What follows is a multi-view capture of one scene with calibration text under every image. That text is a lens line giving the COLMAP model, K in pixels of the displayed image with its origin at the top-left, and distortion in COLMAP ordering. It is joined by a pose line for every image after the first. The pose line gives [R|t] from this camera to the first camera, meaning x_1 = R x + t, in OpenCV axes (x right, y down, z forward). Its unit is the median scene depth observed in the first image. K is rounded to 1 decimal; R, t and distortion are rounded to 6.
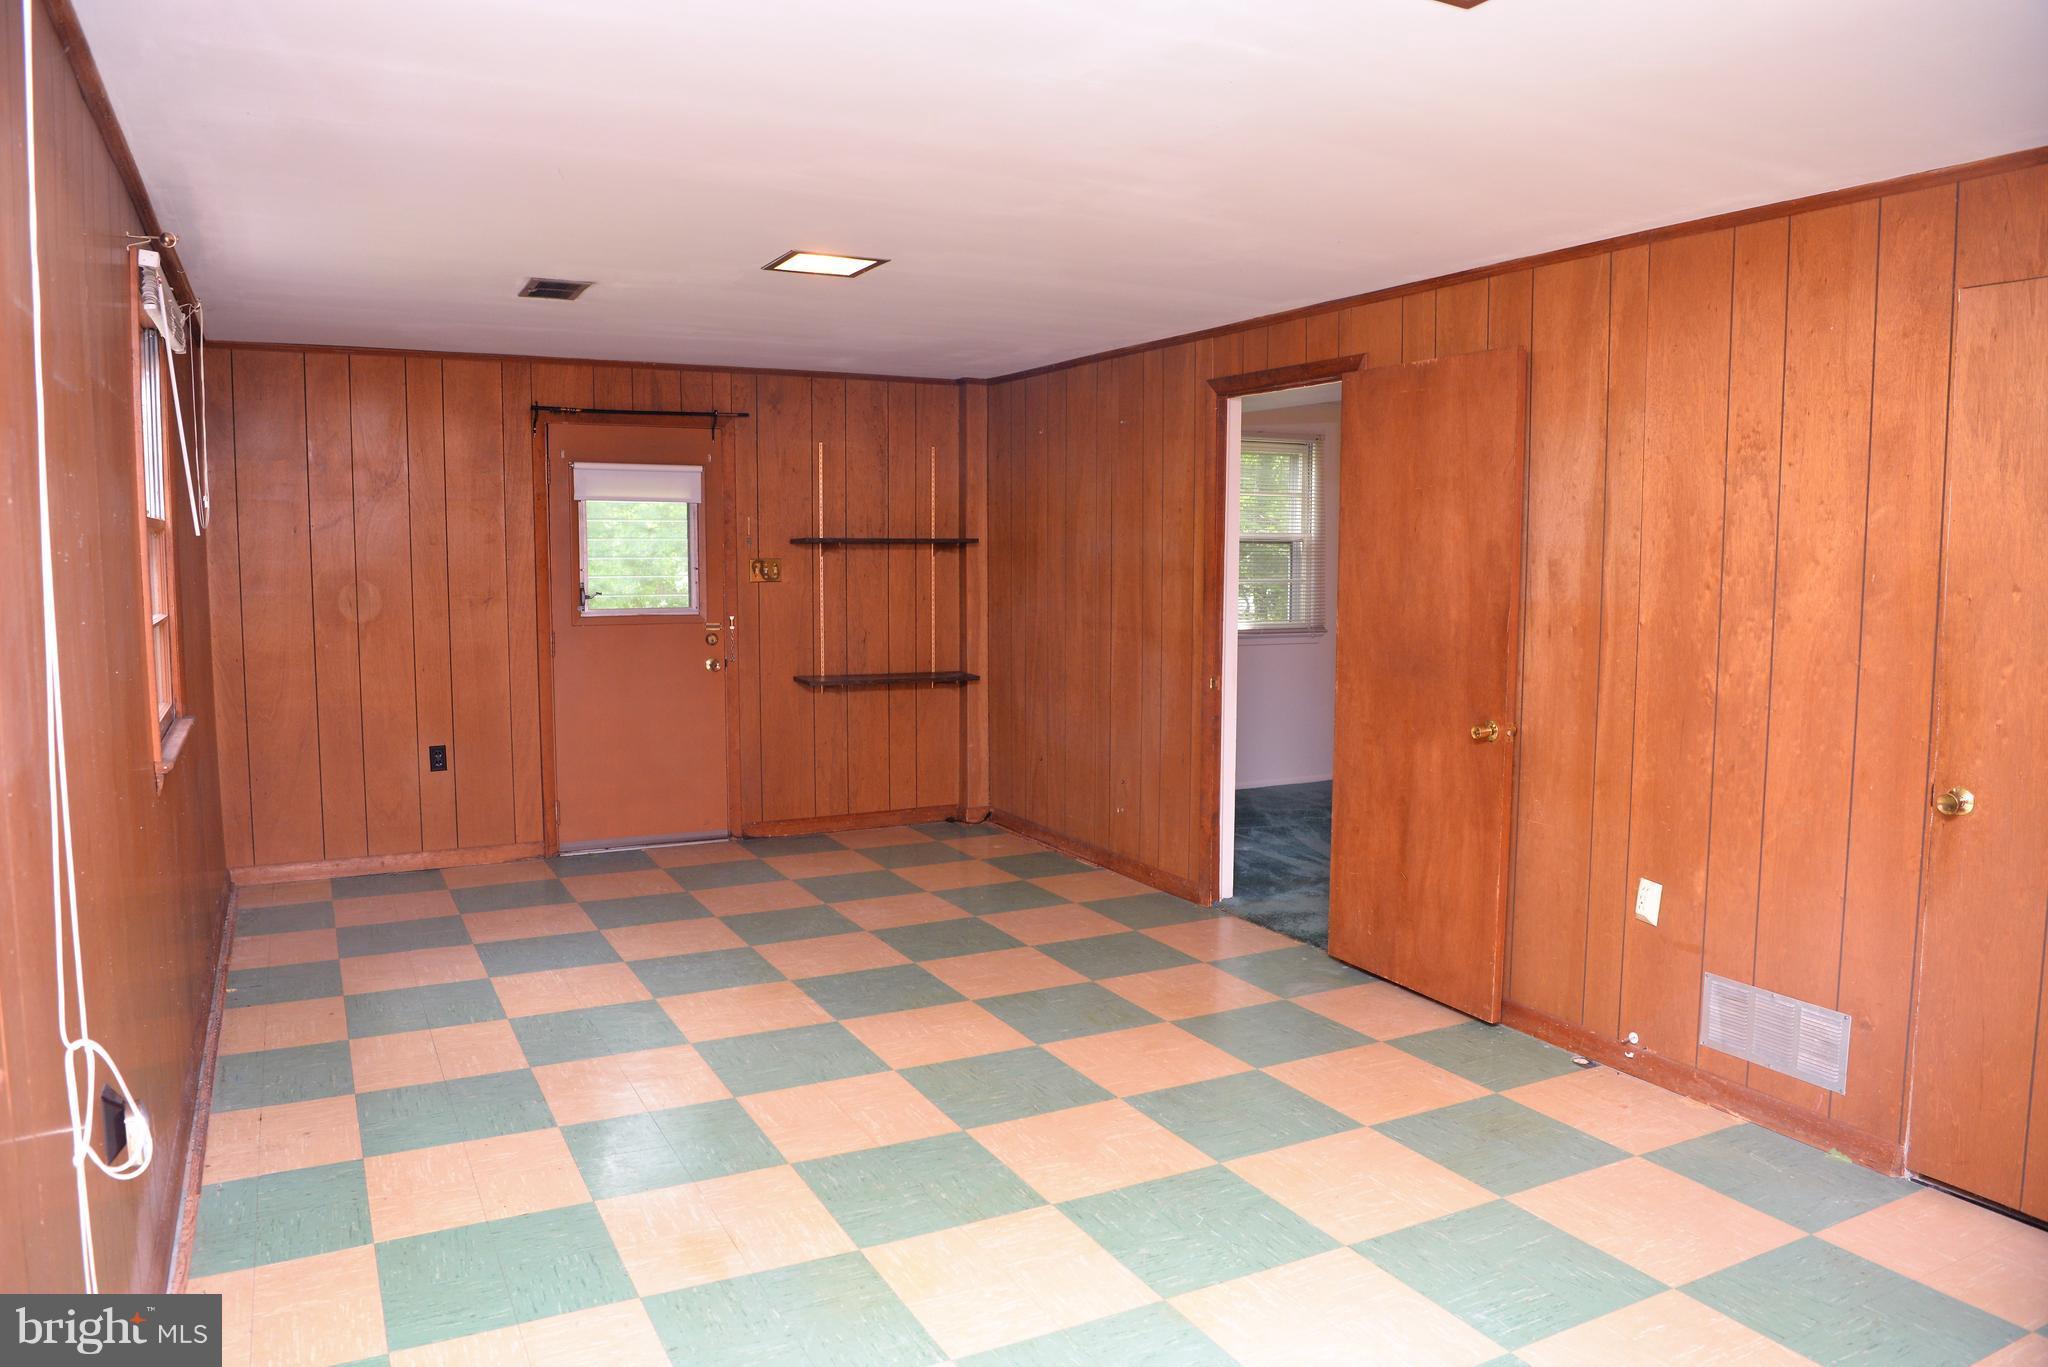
lens RADIAL K [[1409.8, 0, 1026.1], [0, 1409.8, 675.2], [0, 0, 1]] dist [-0.077050, 0.018706]
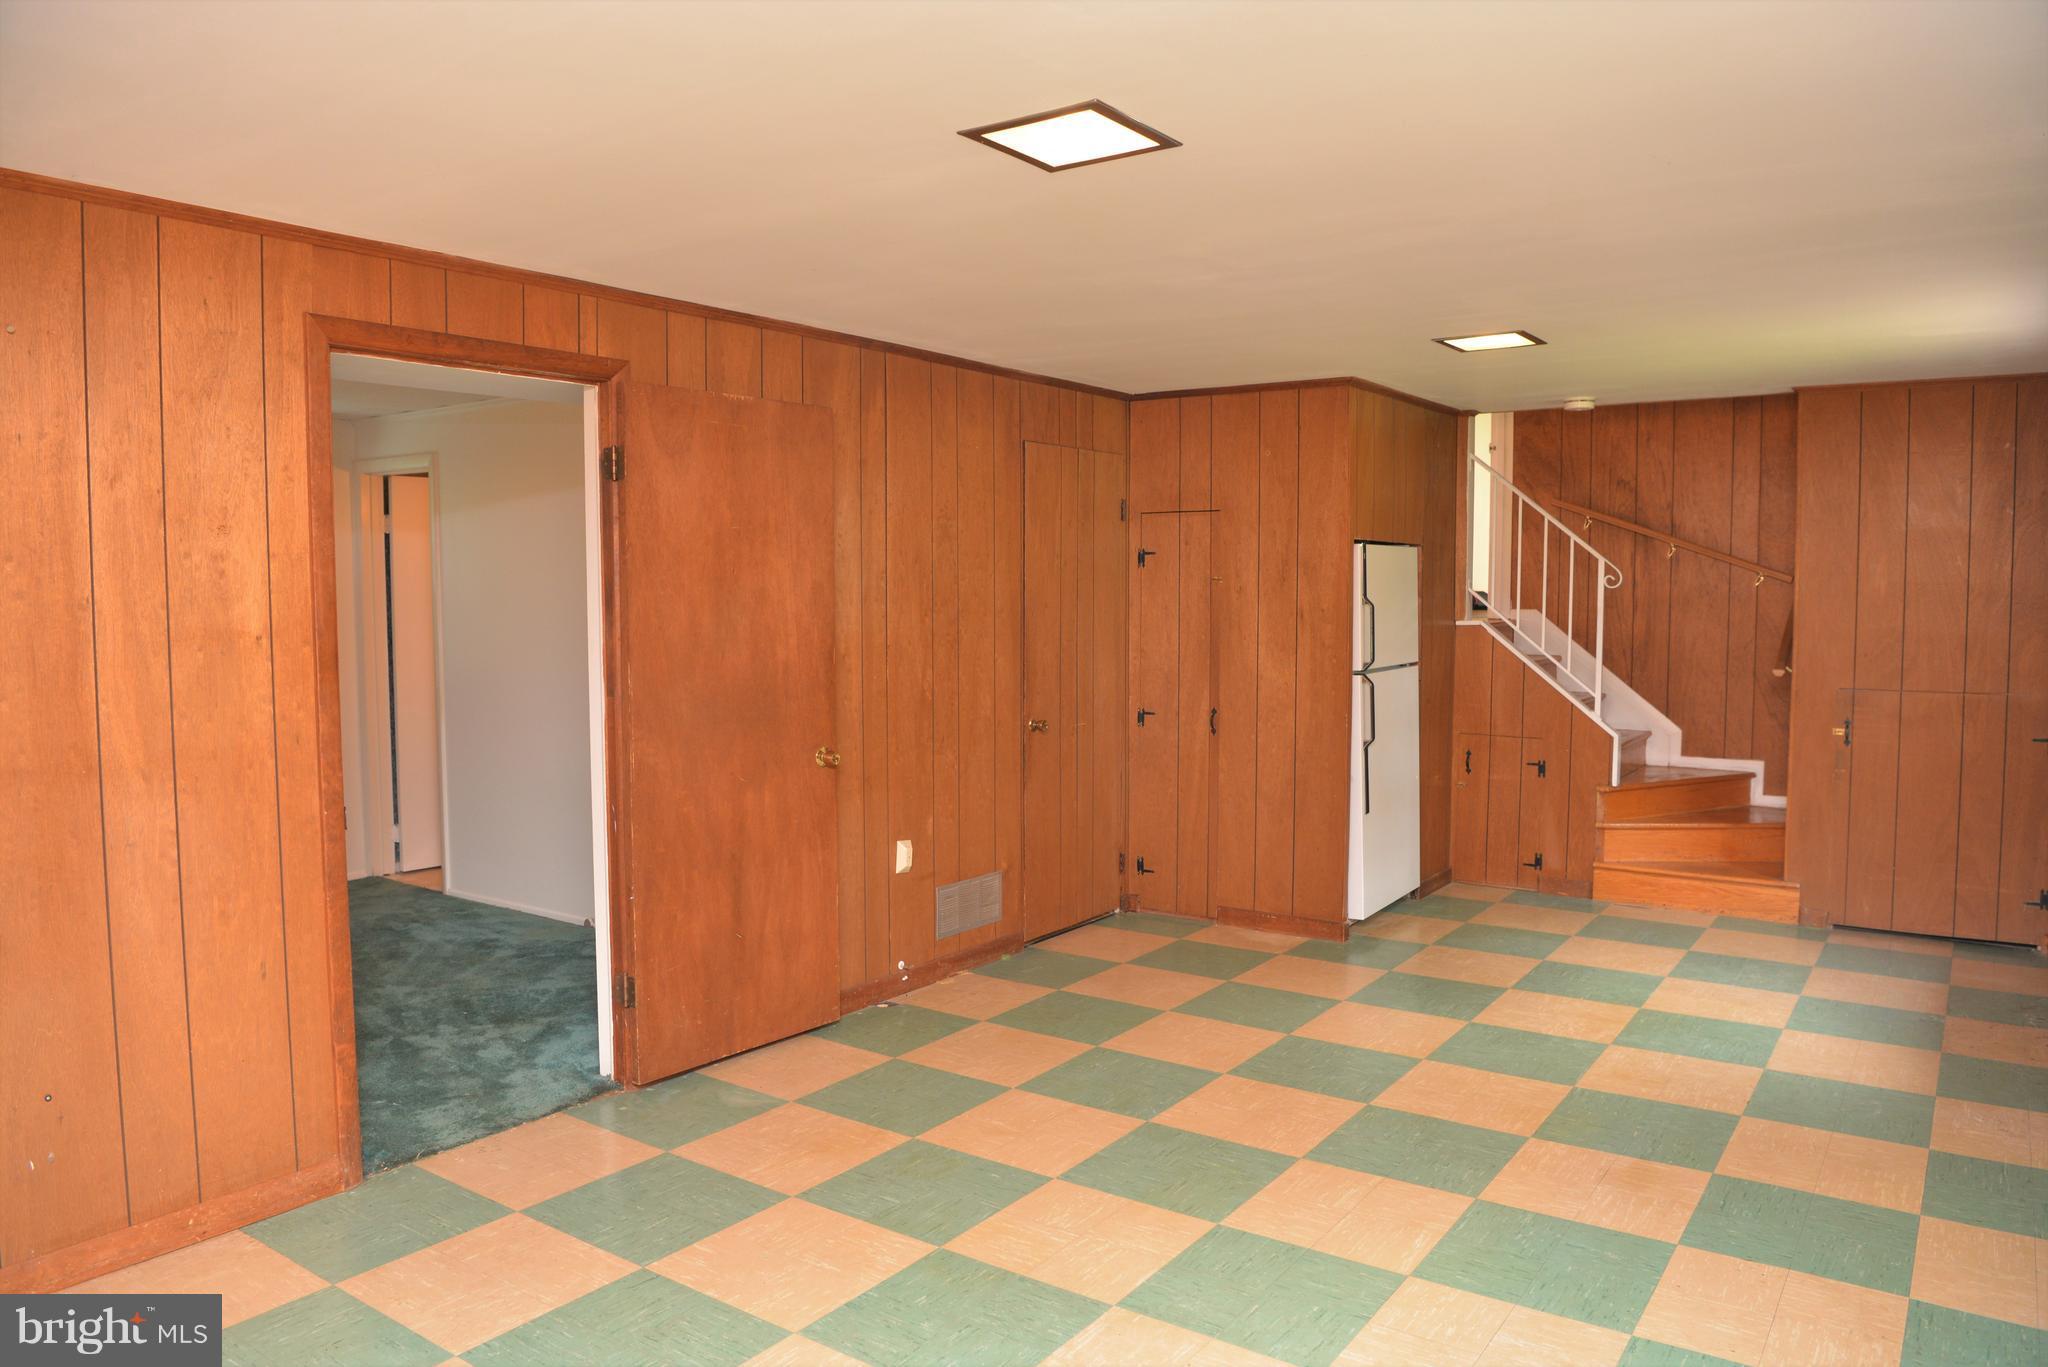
lens RADIAL K [[1409.8, 0, 1023.3], [0, 1409.8, 688.3], [0, 0, 1]] dist [-0.077050, 0.018706]
pose [[-0.449426, -0.068795, 0.890665, -0.791530], [0.085101, 0.989199, 0.119348, -0.145494], [-0.889255, 0.129434, -0.438717, 1.495283]]
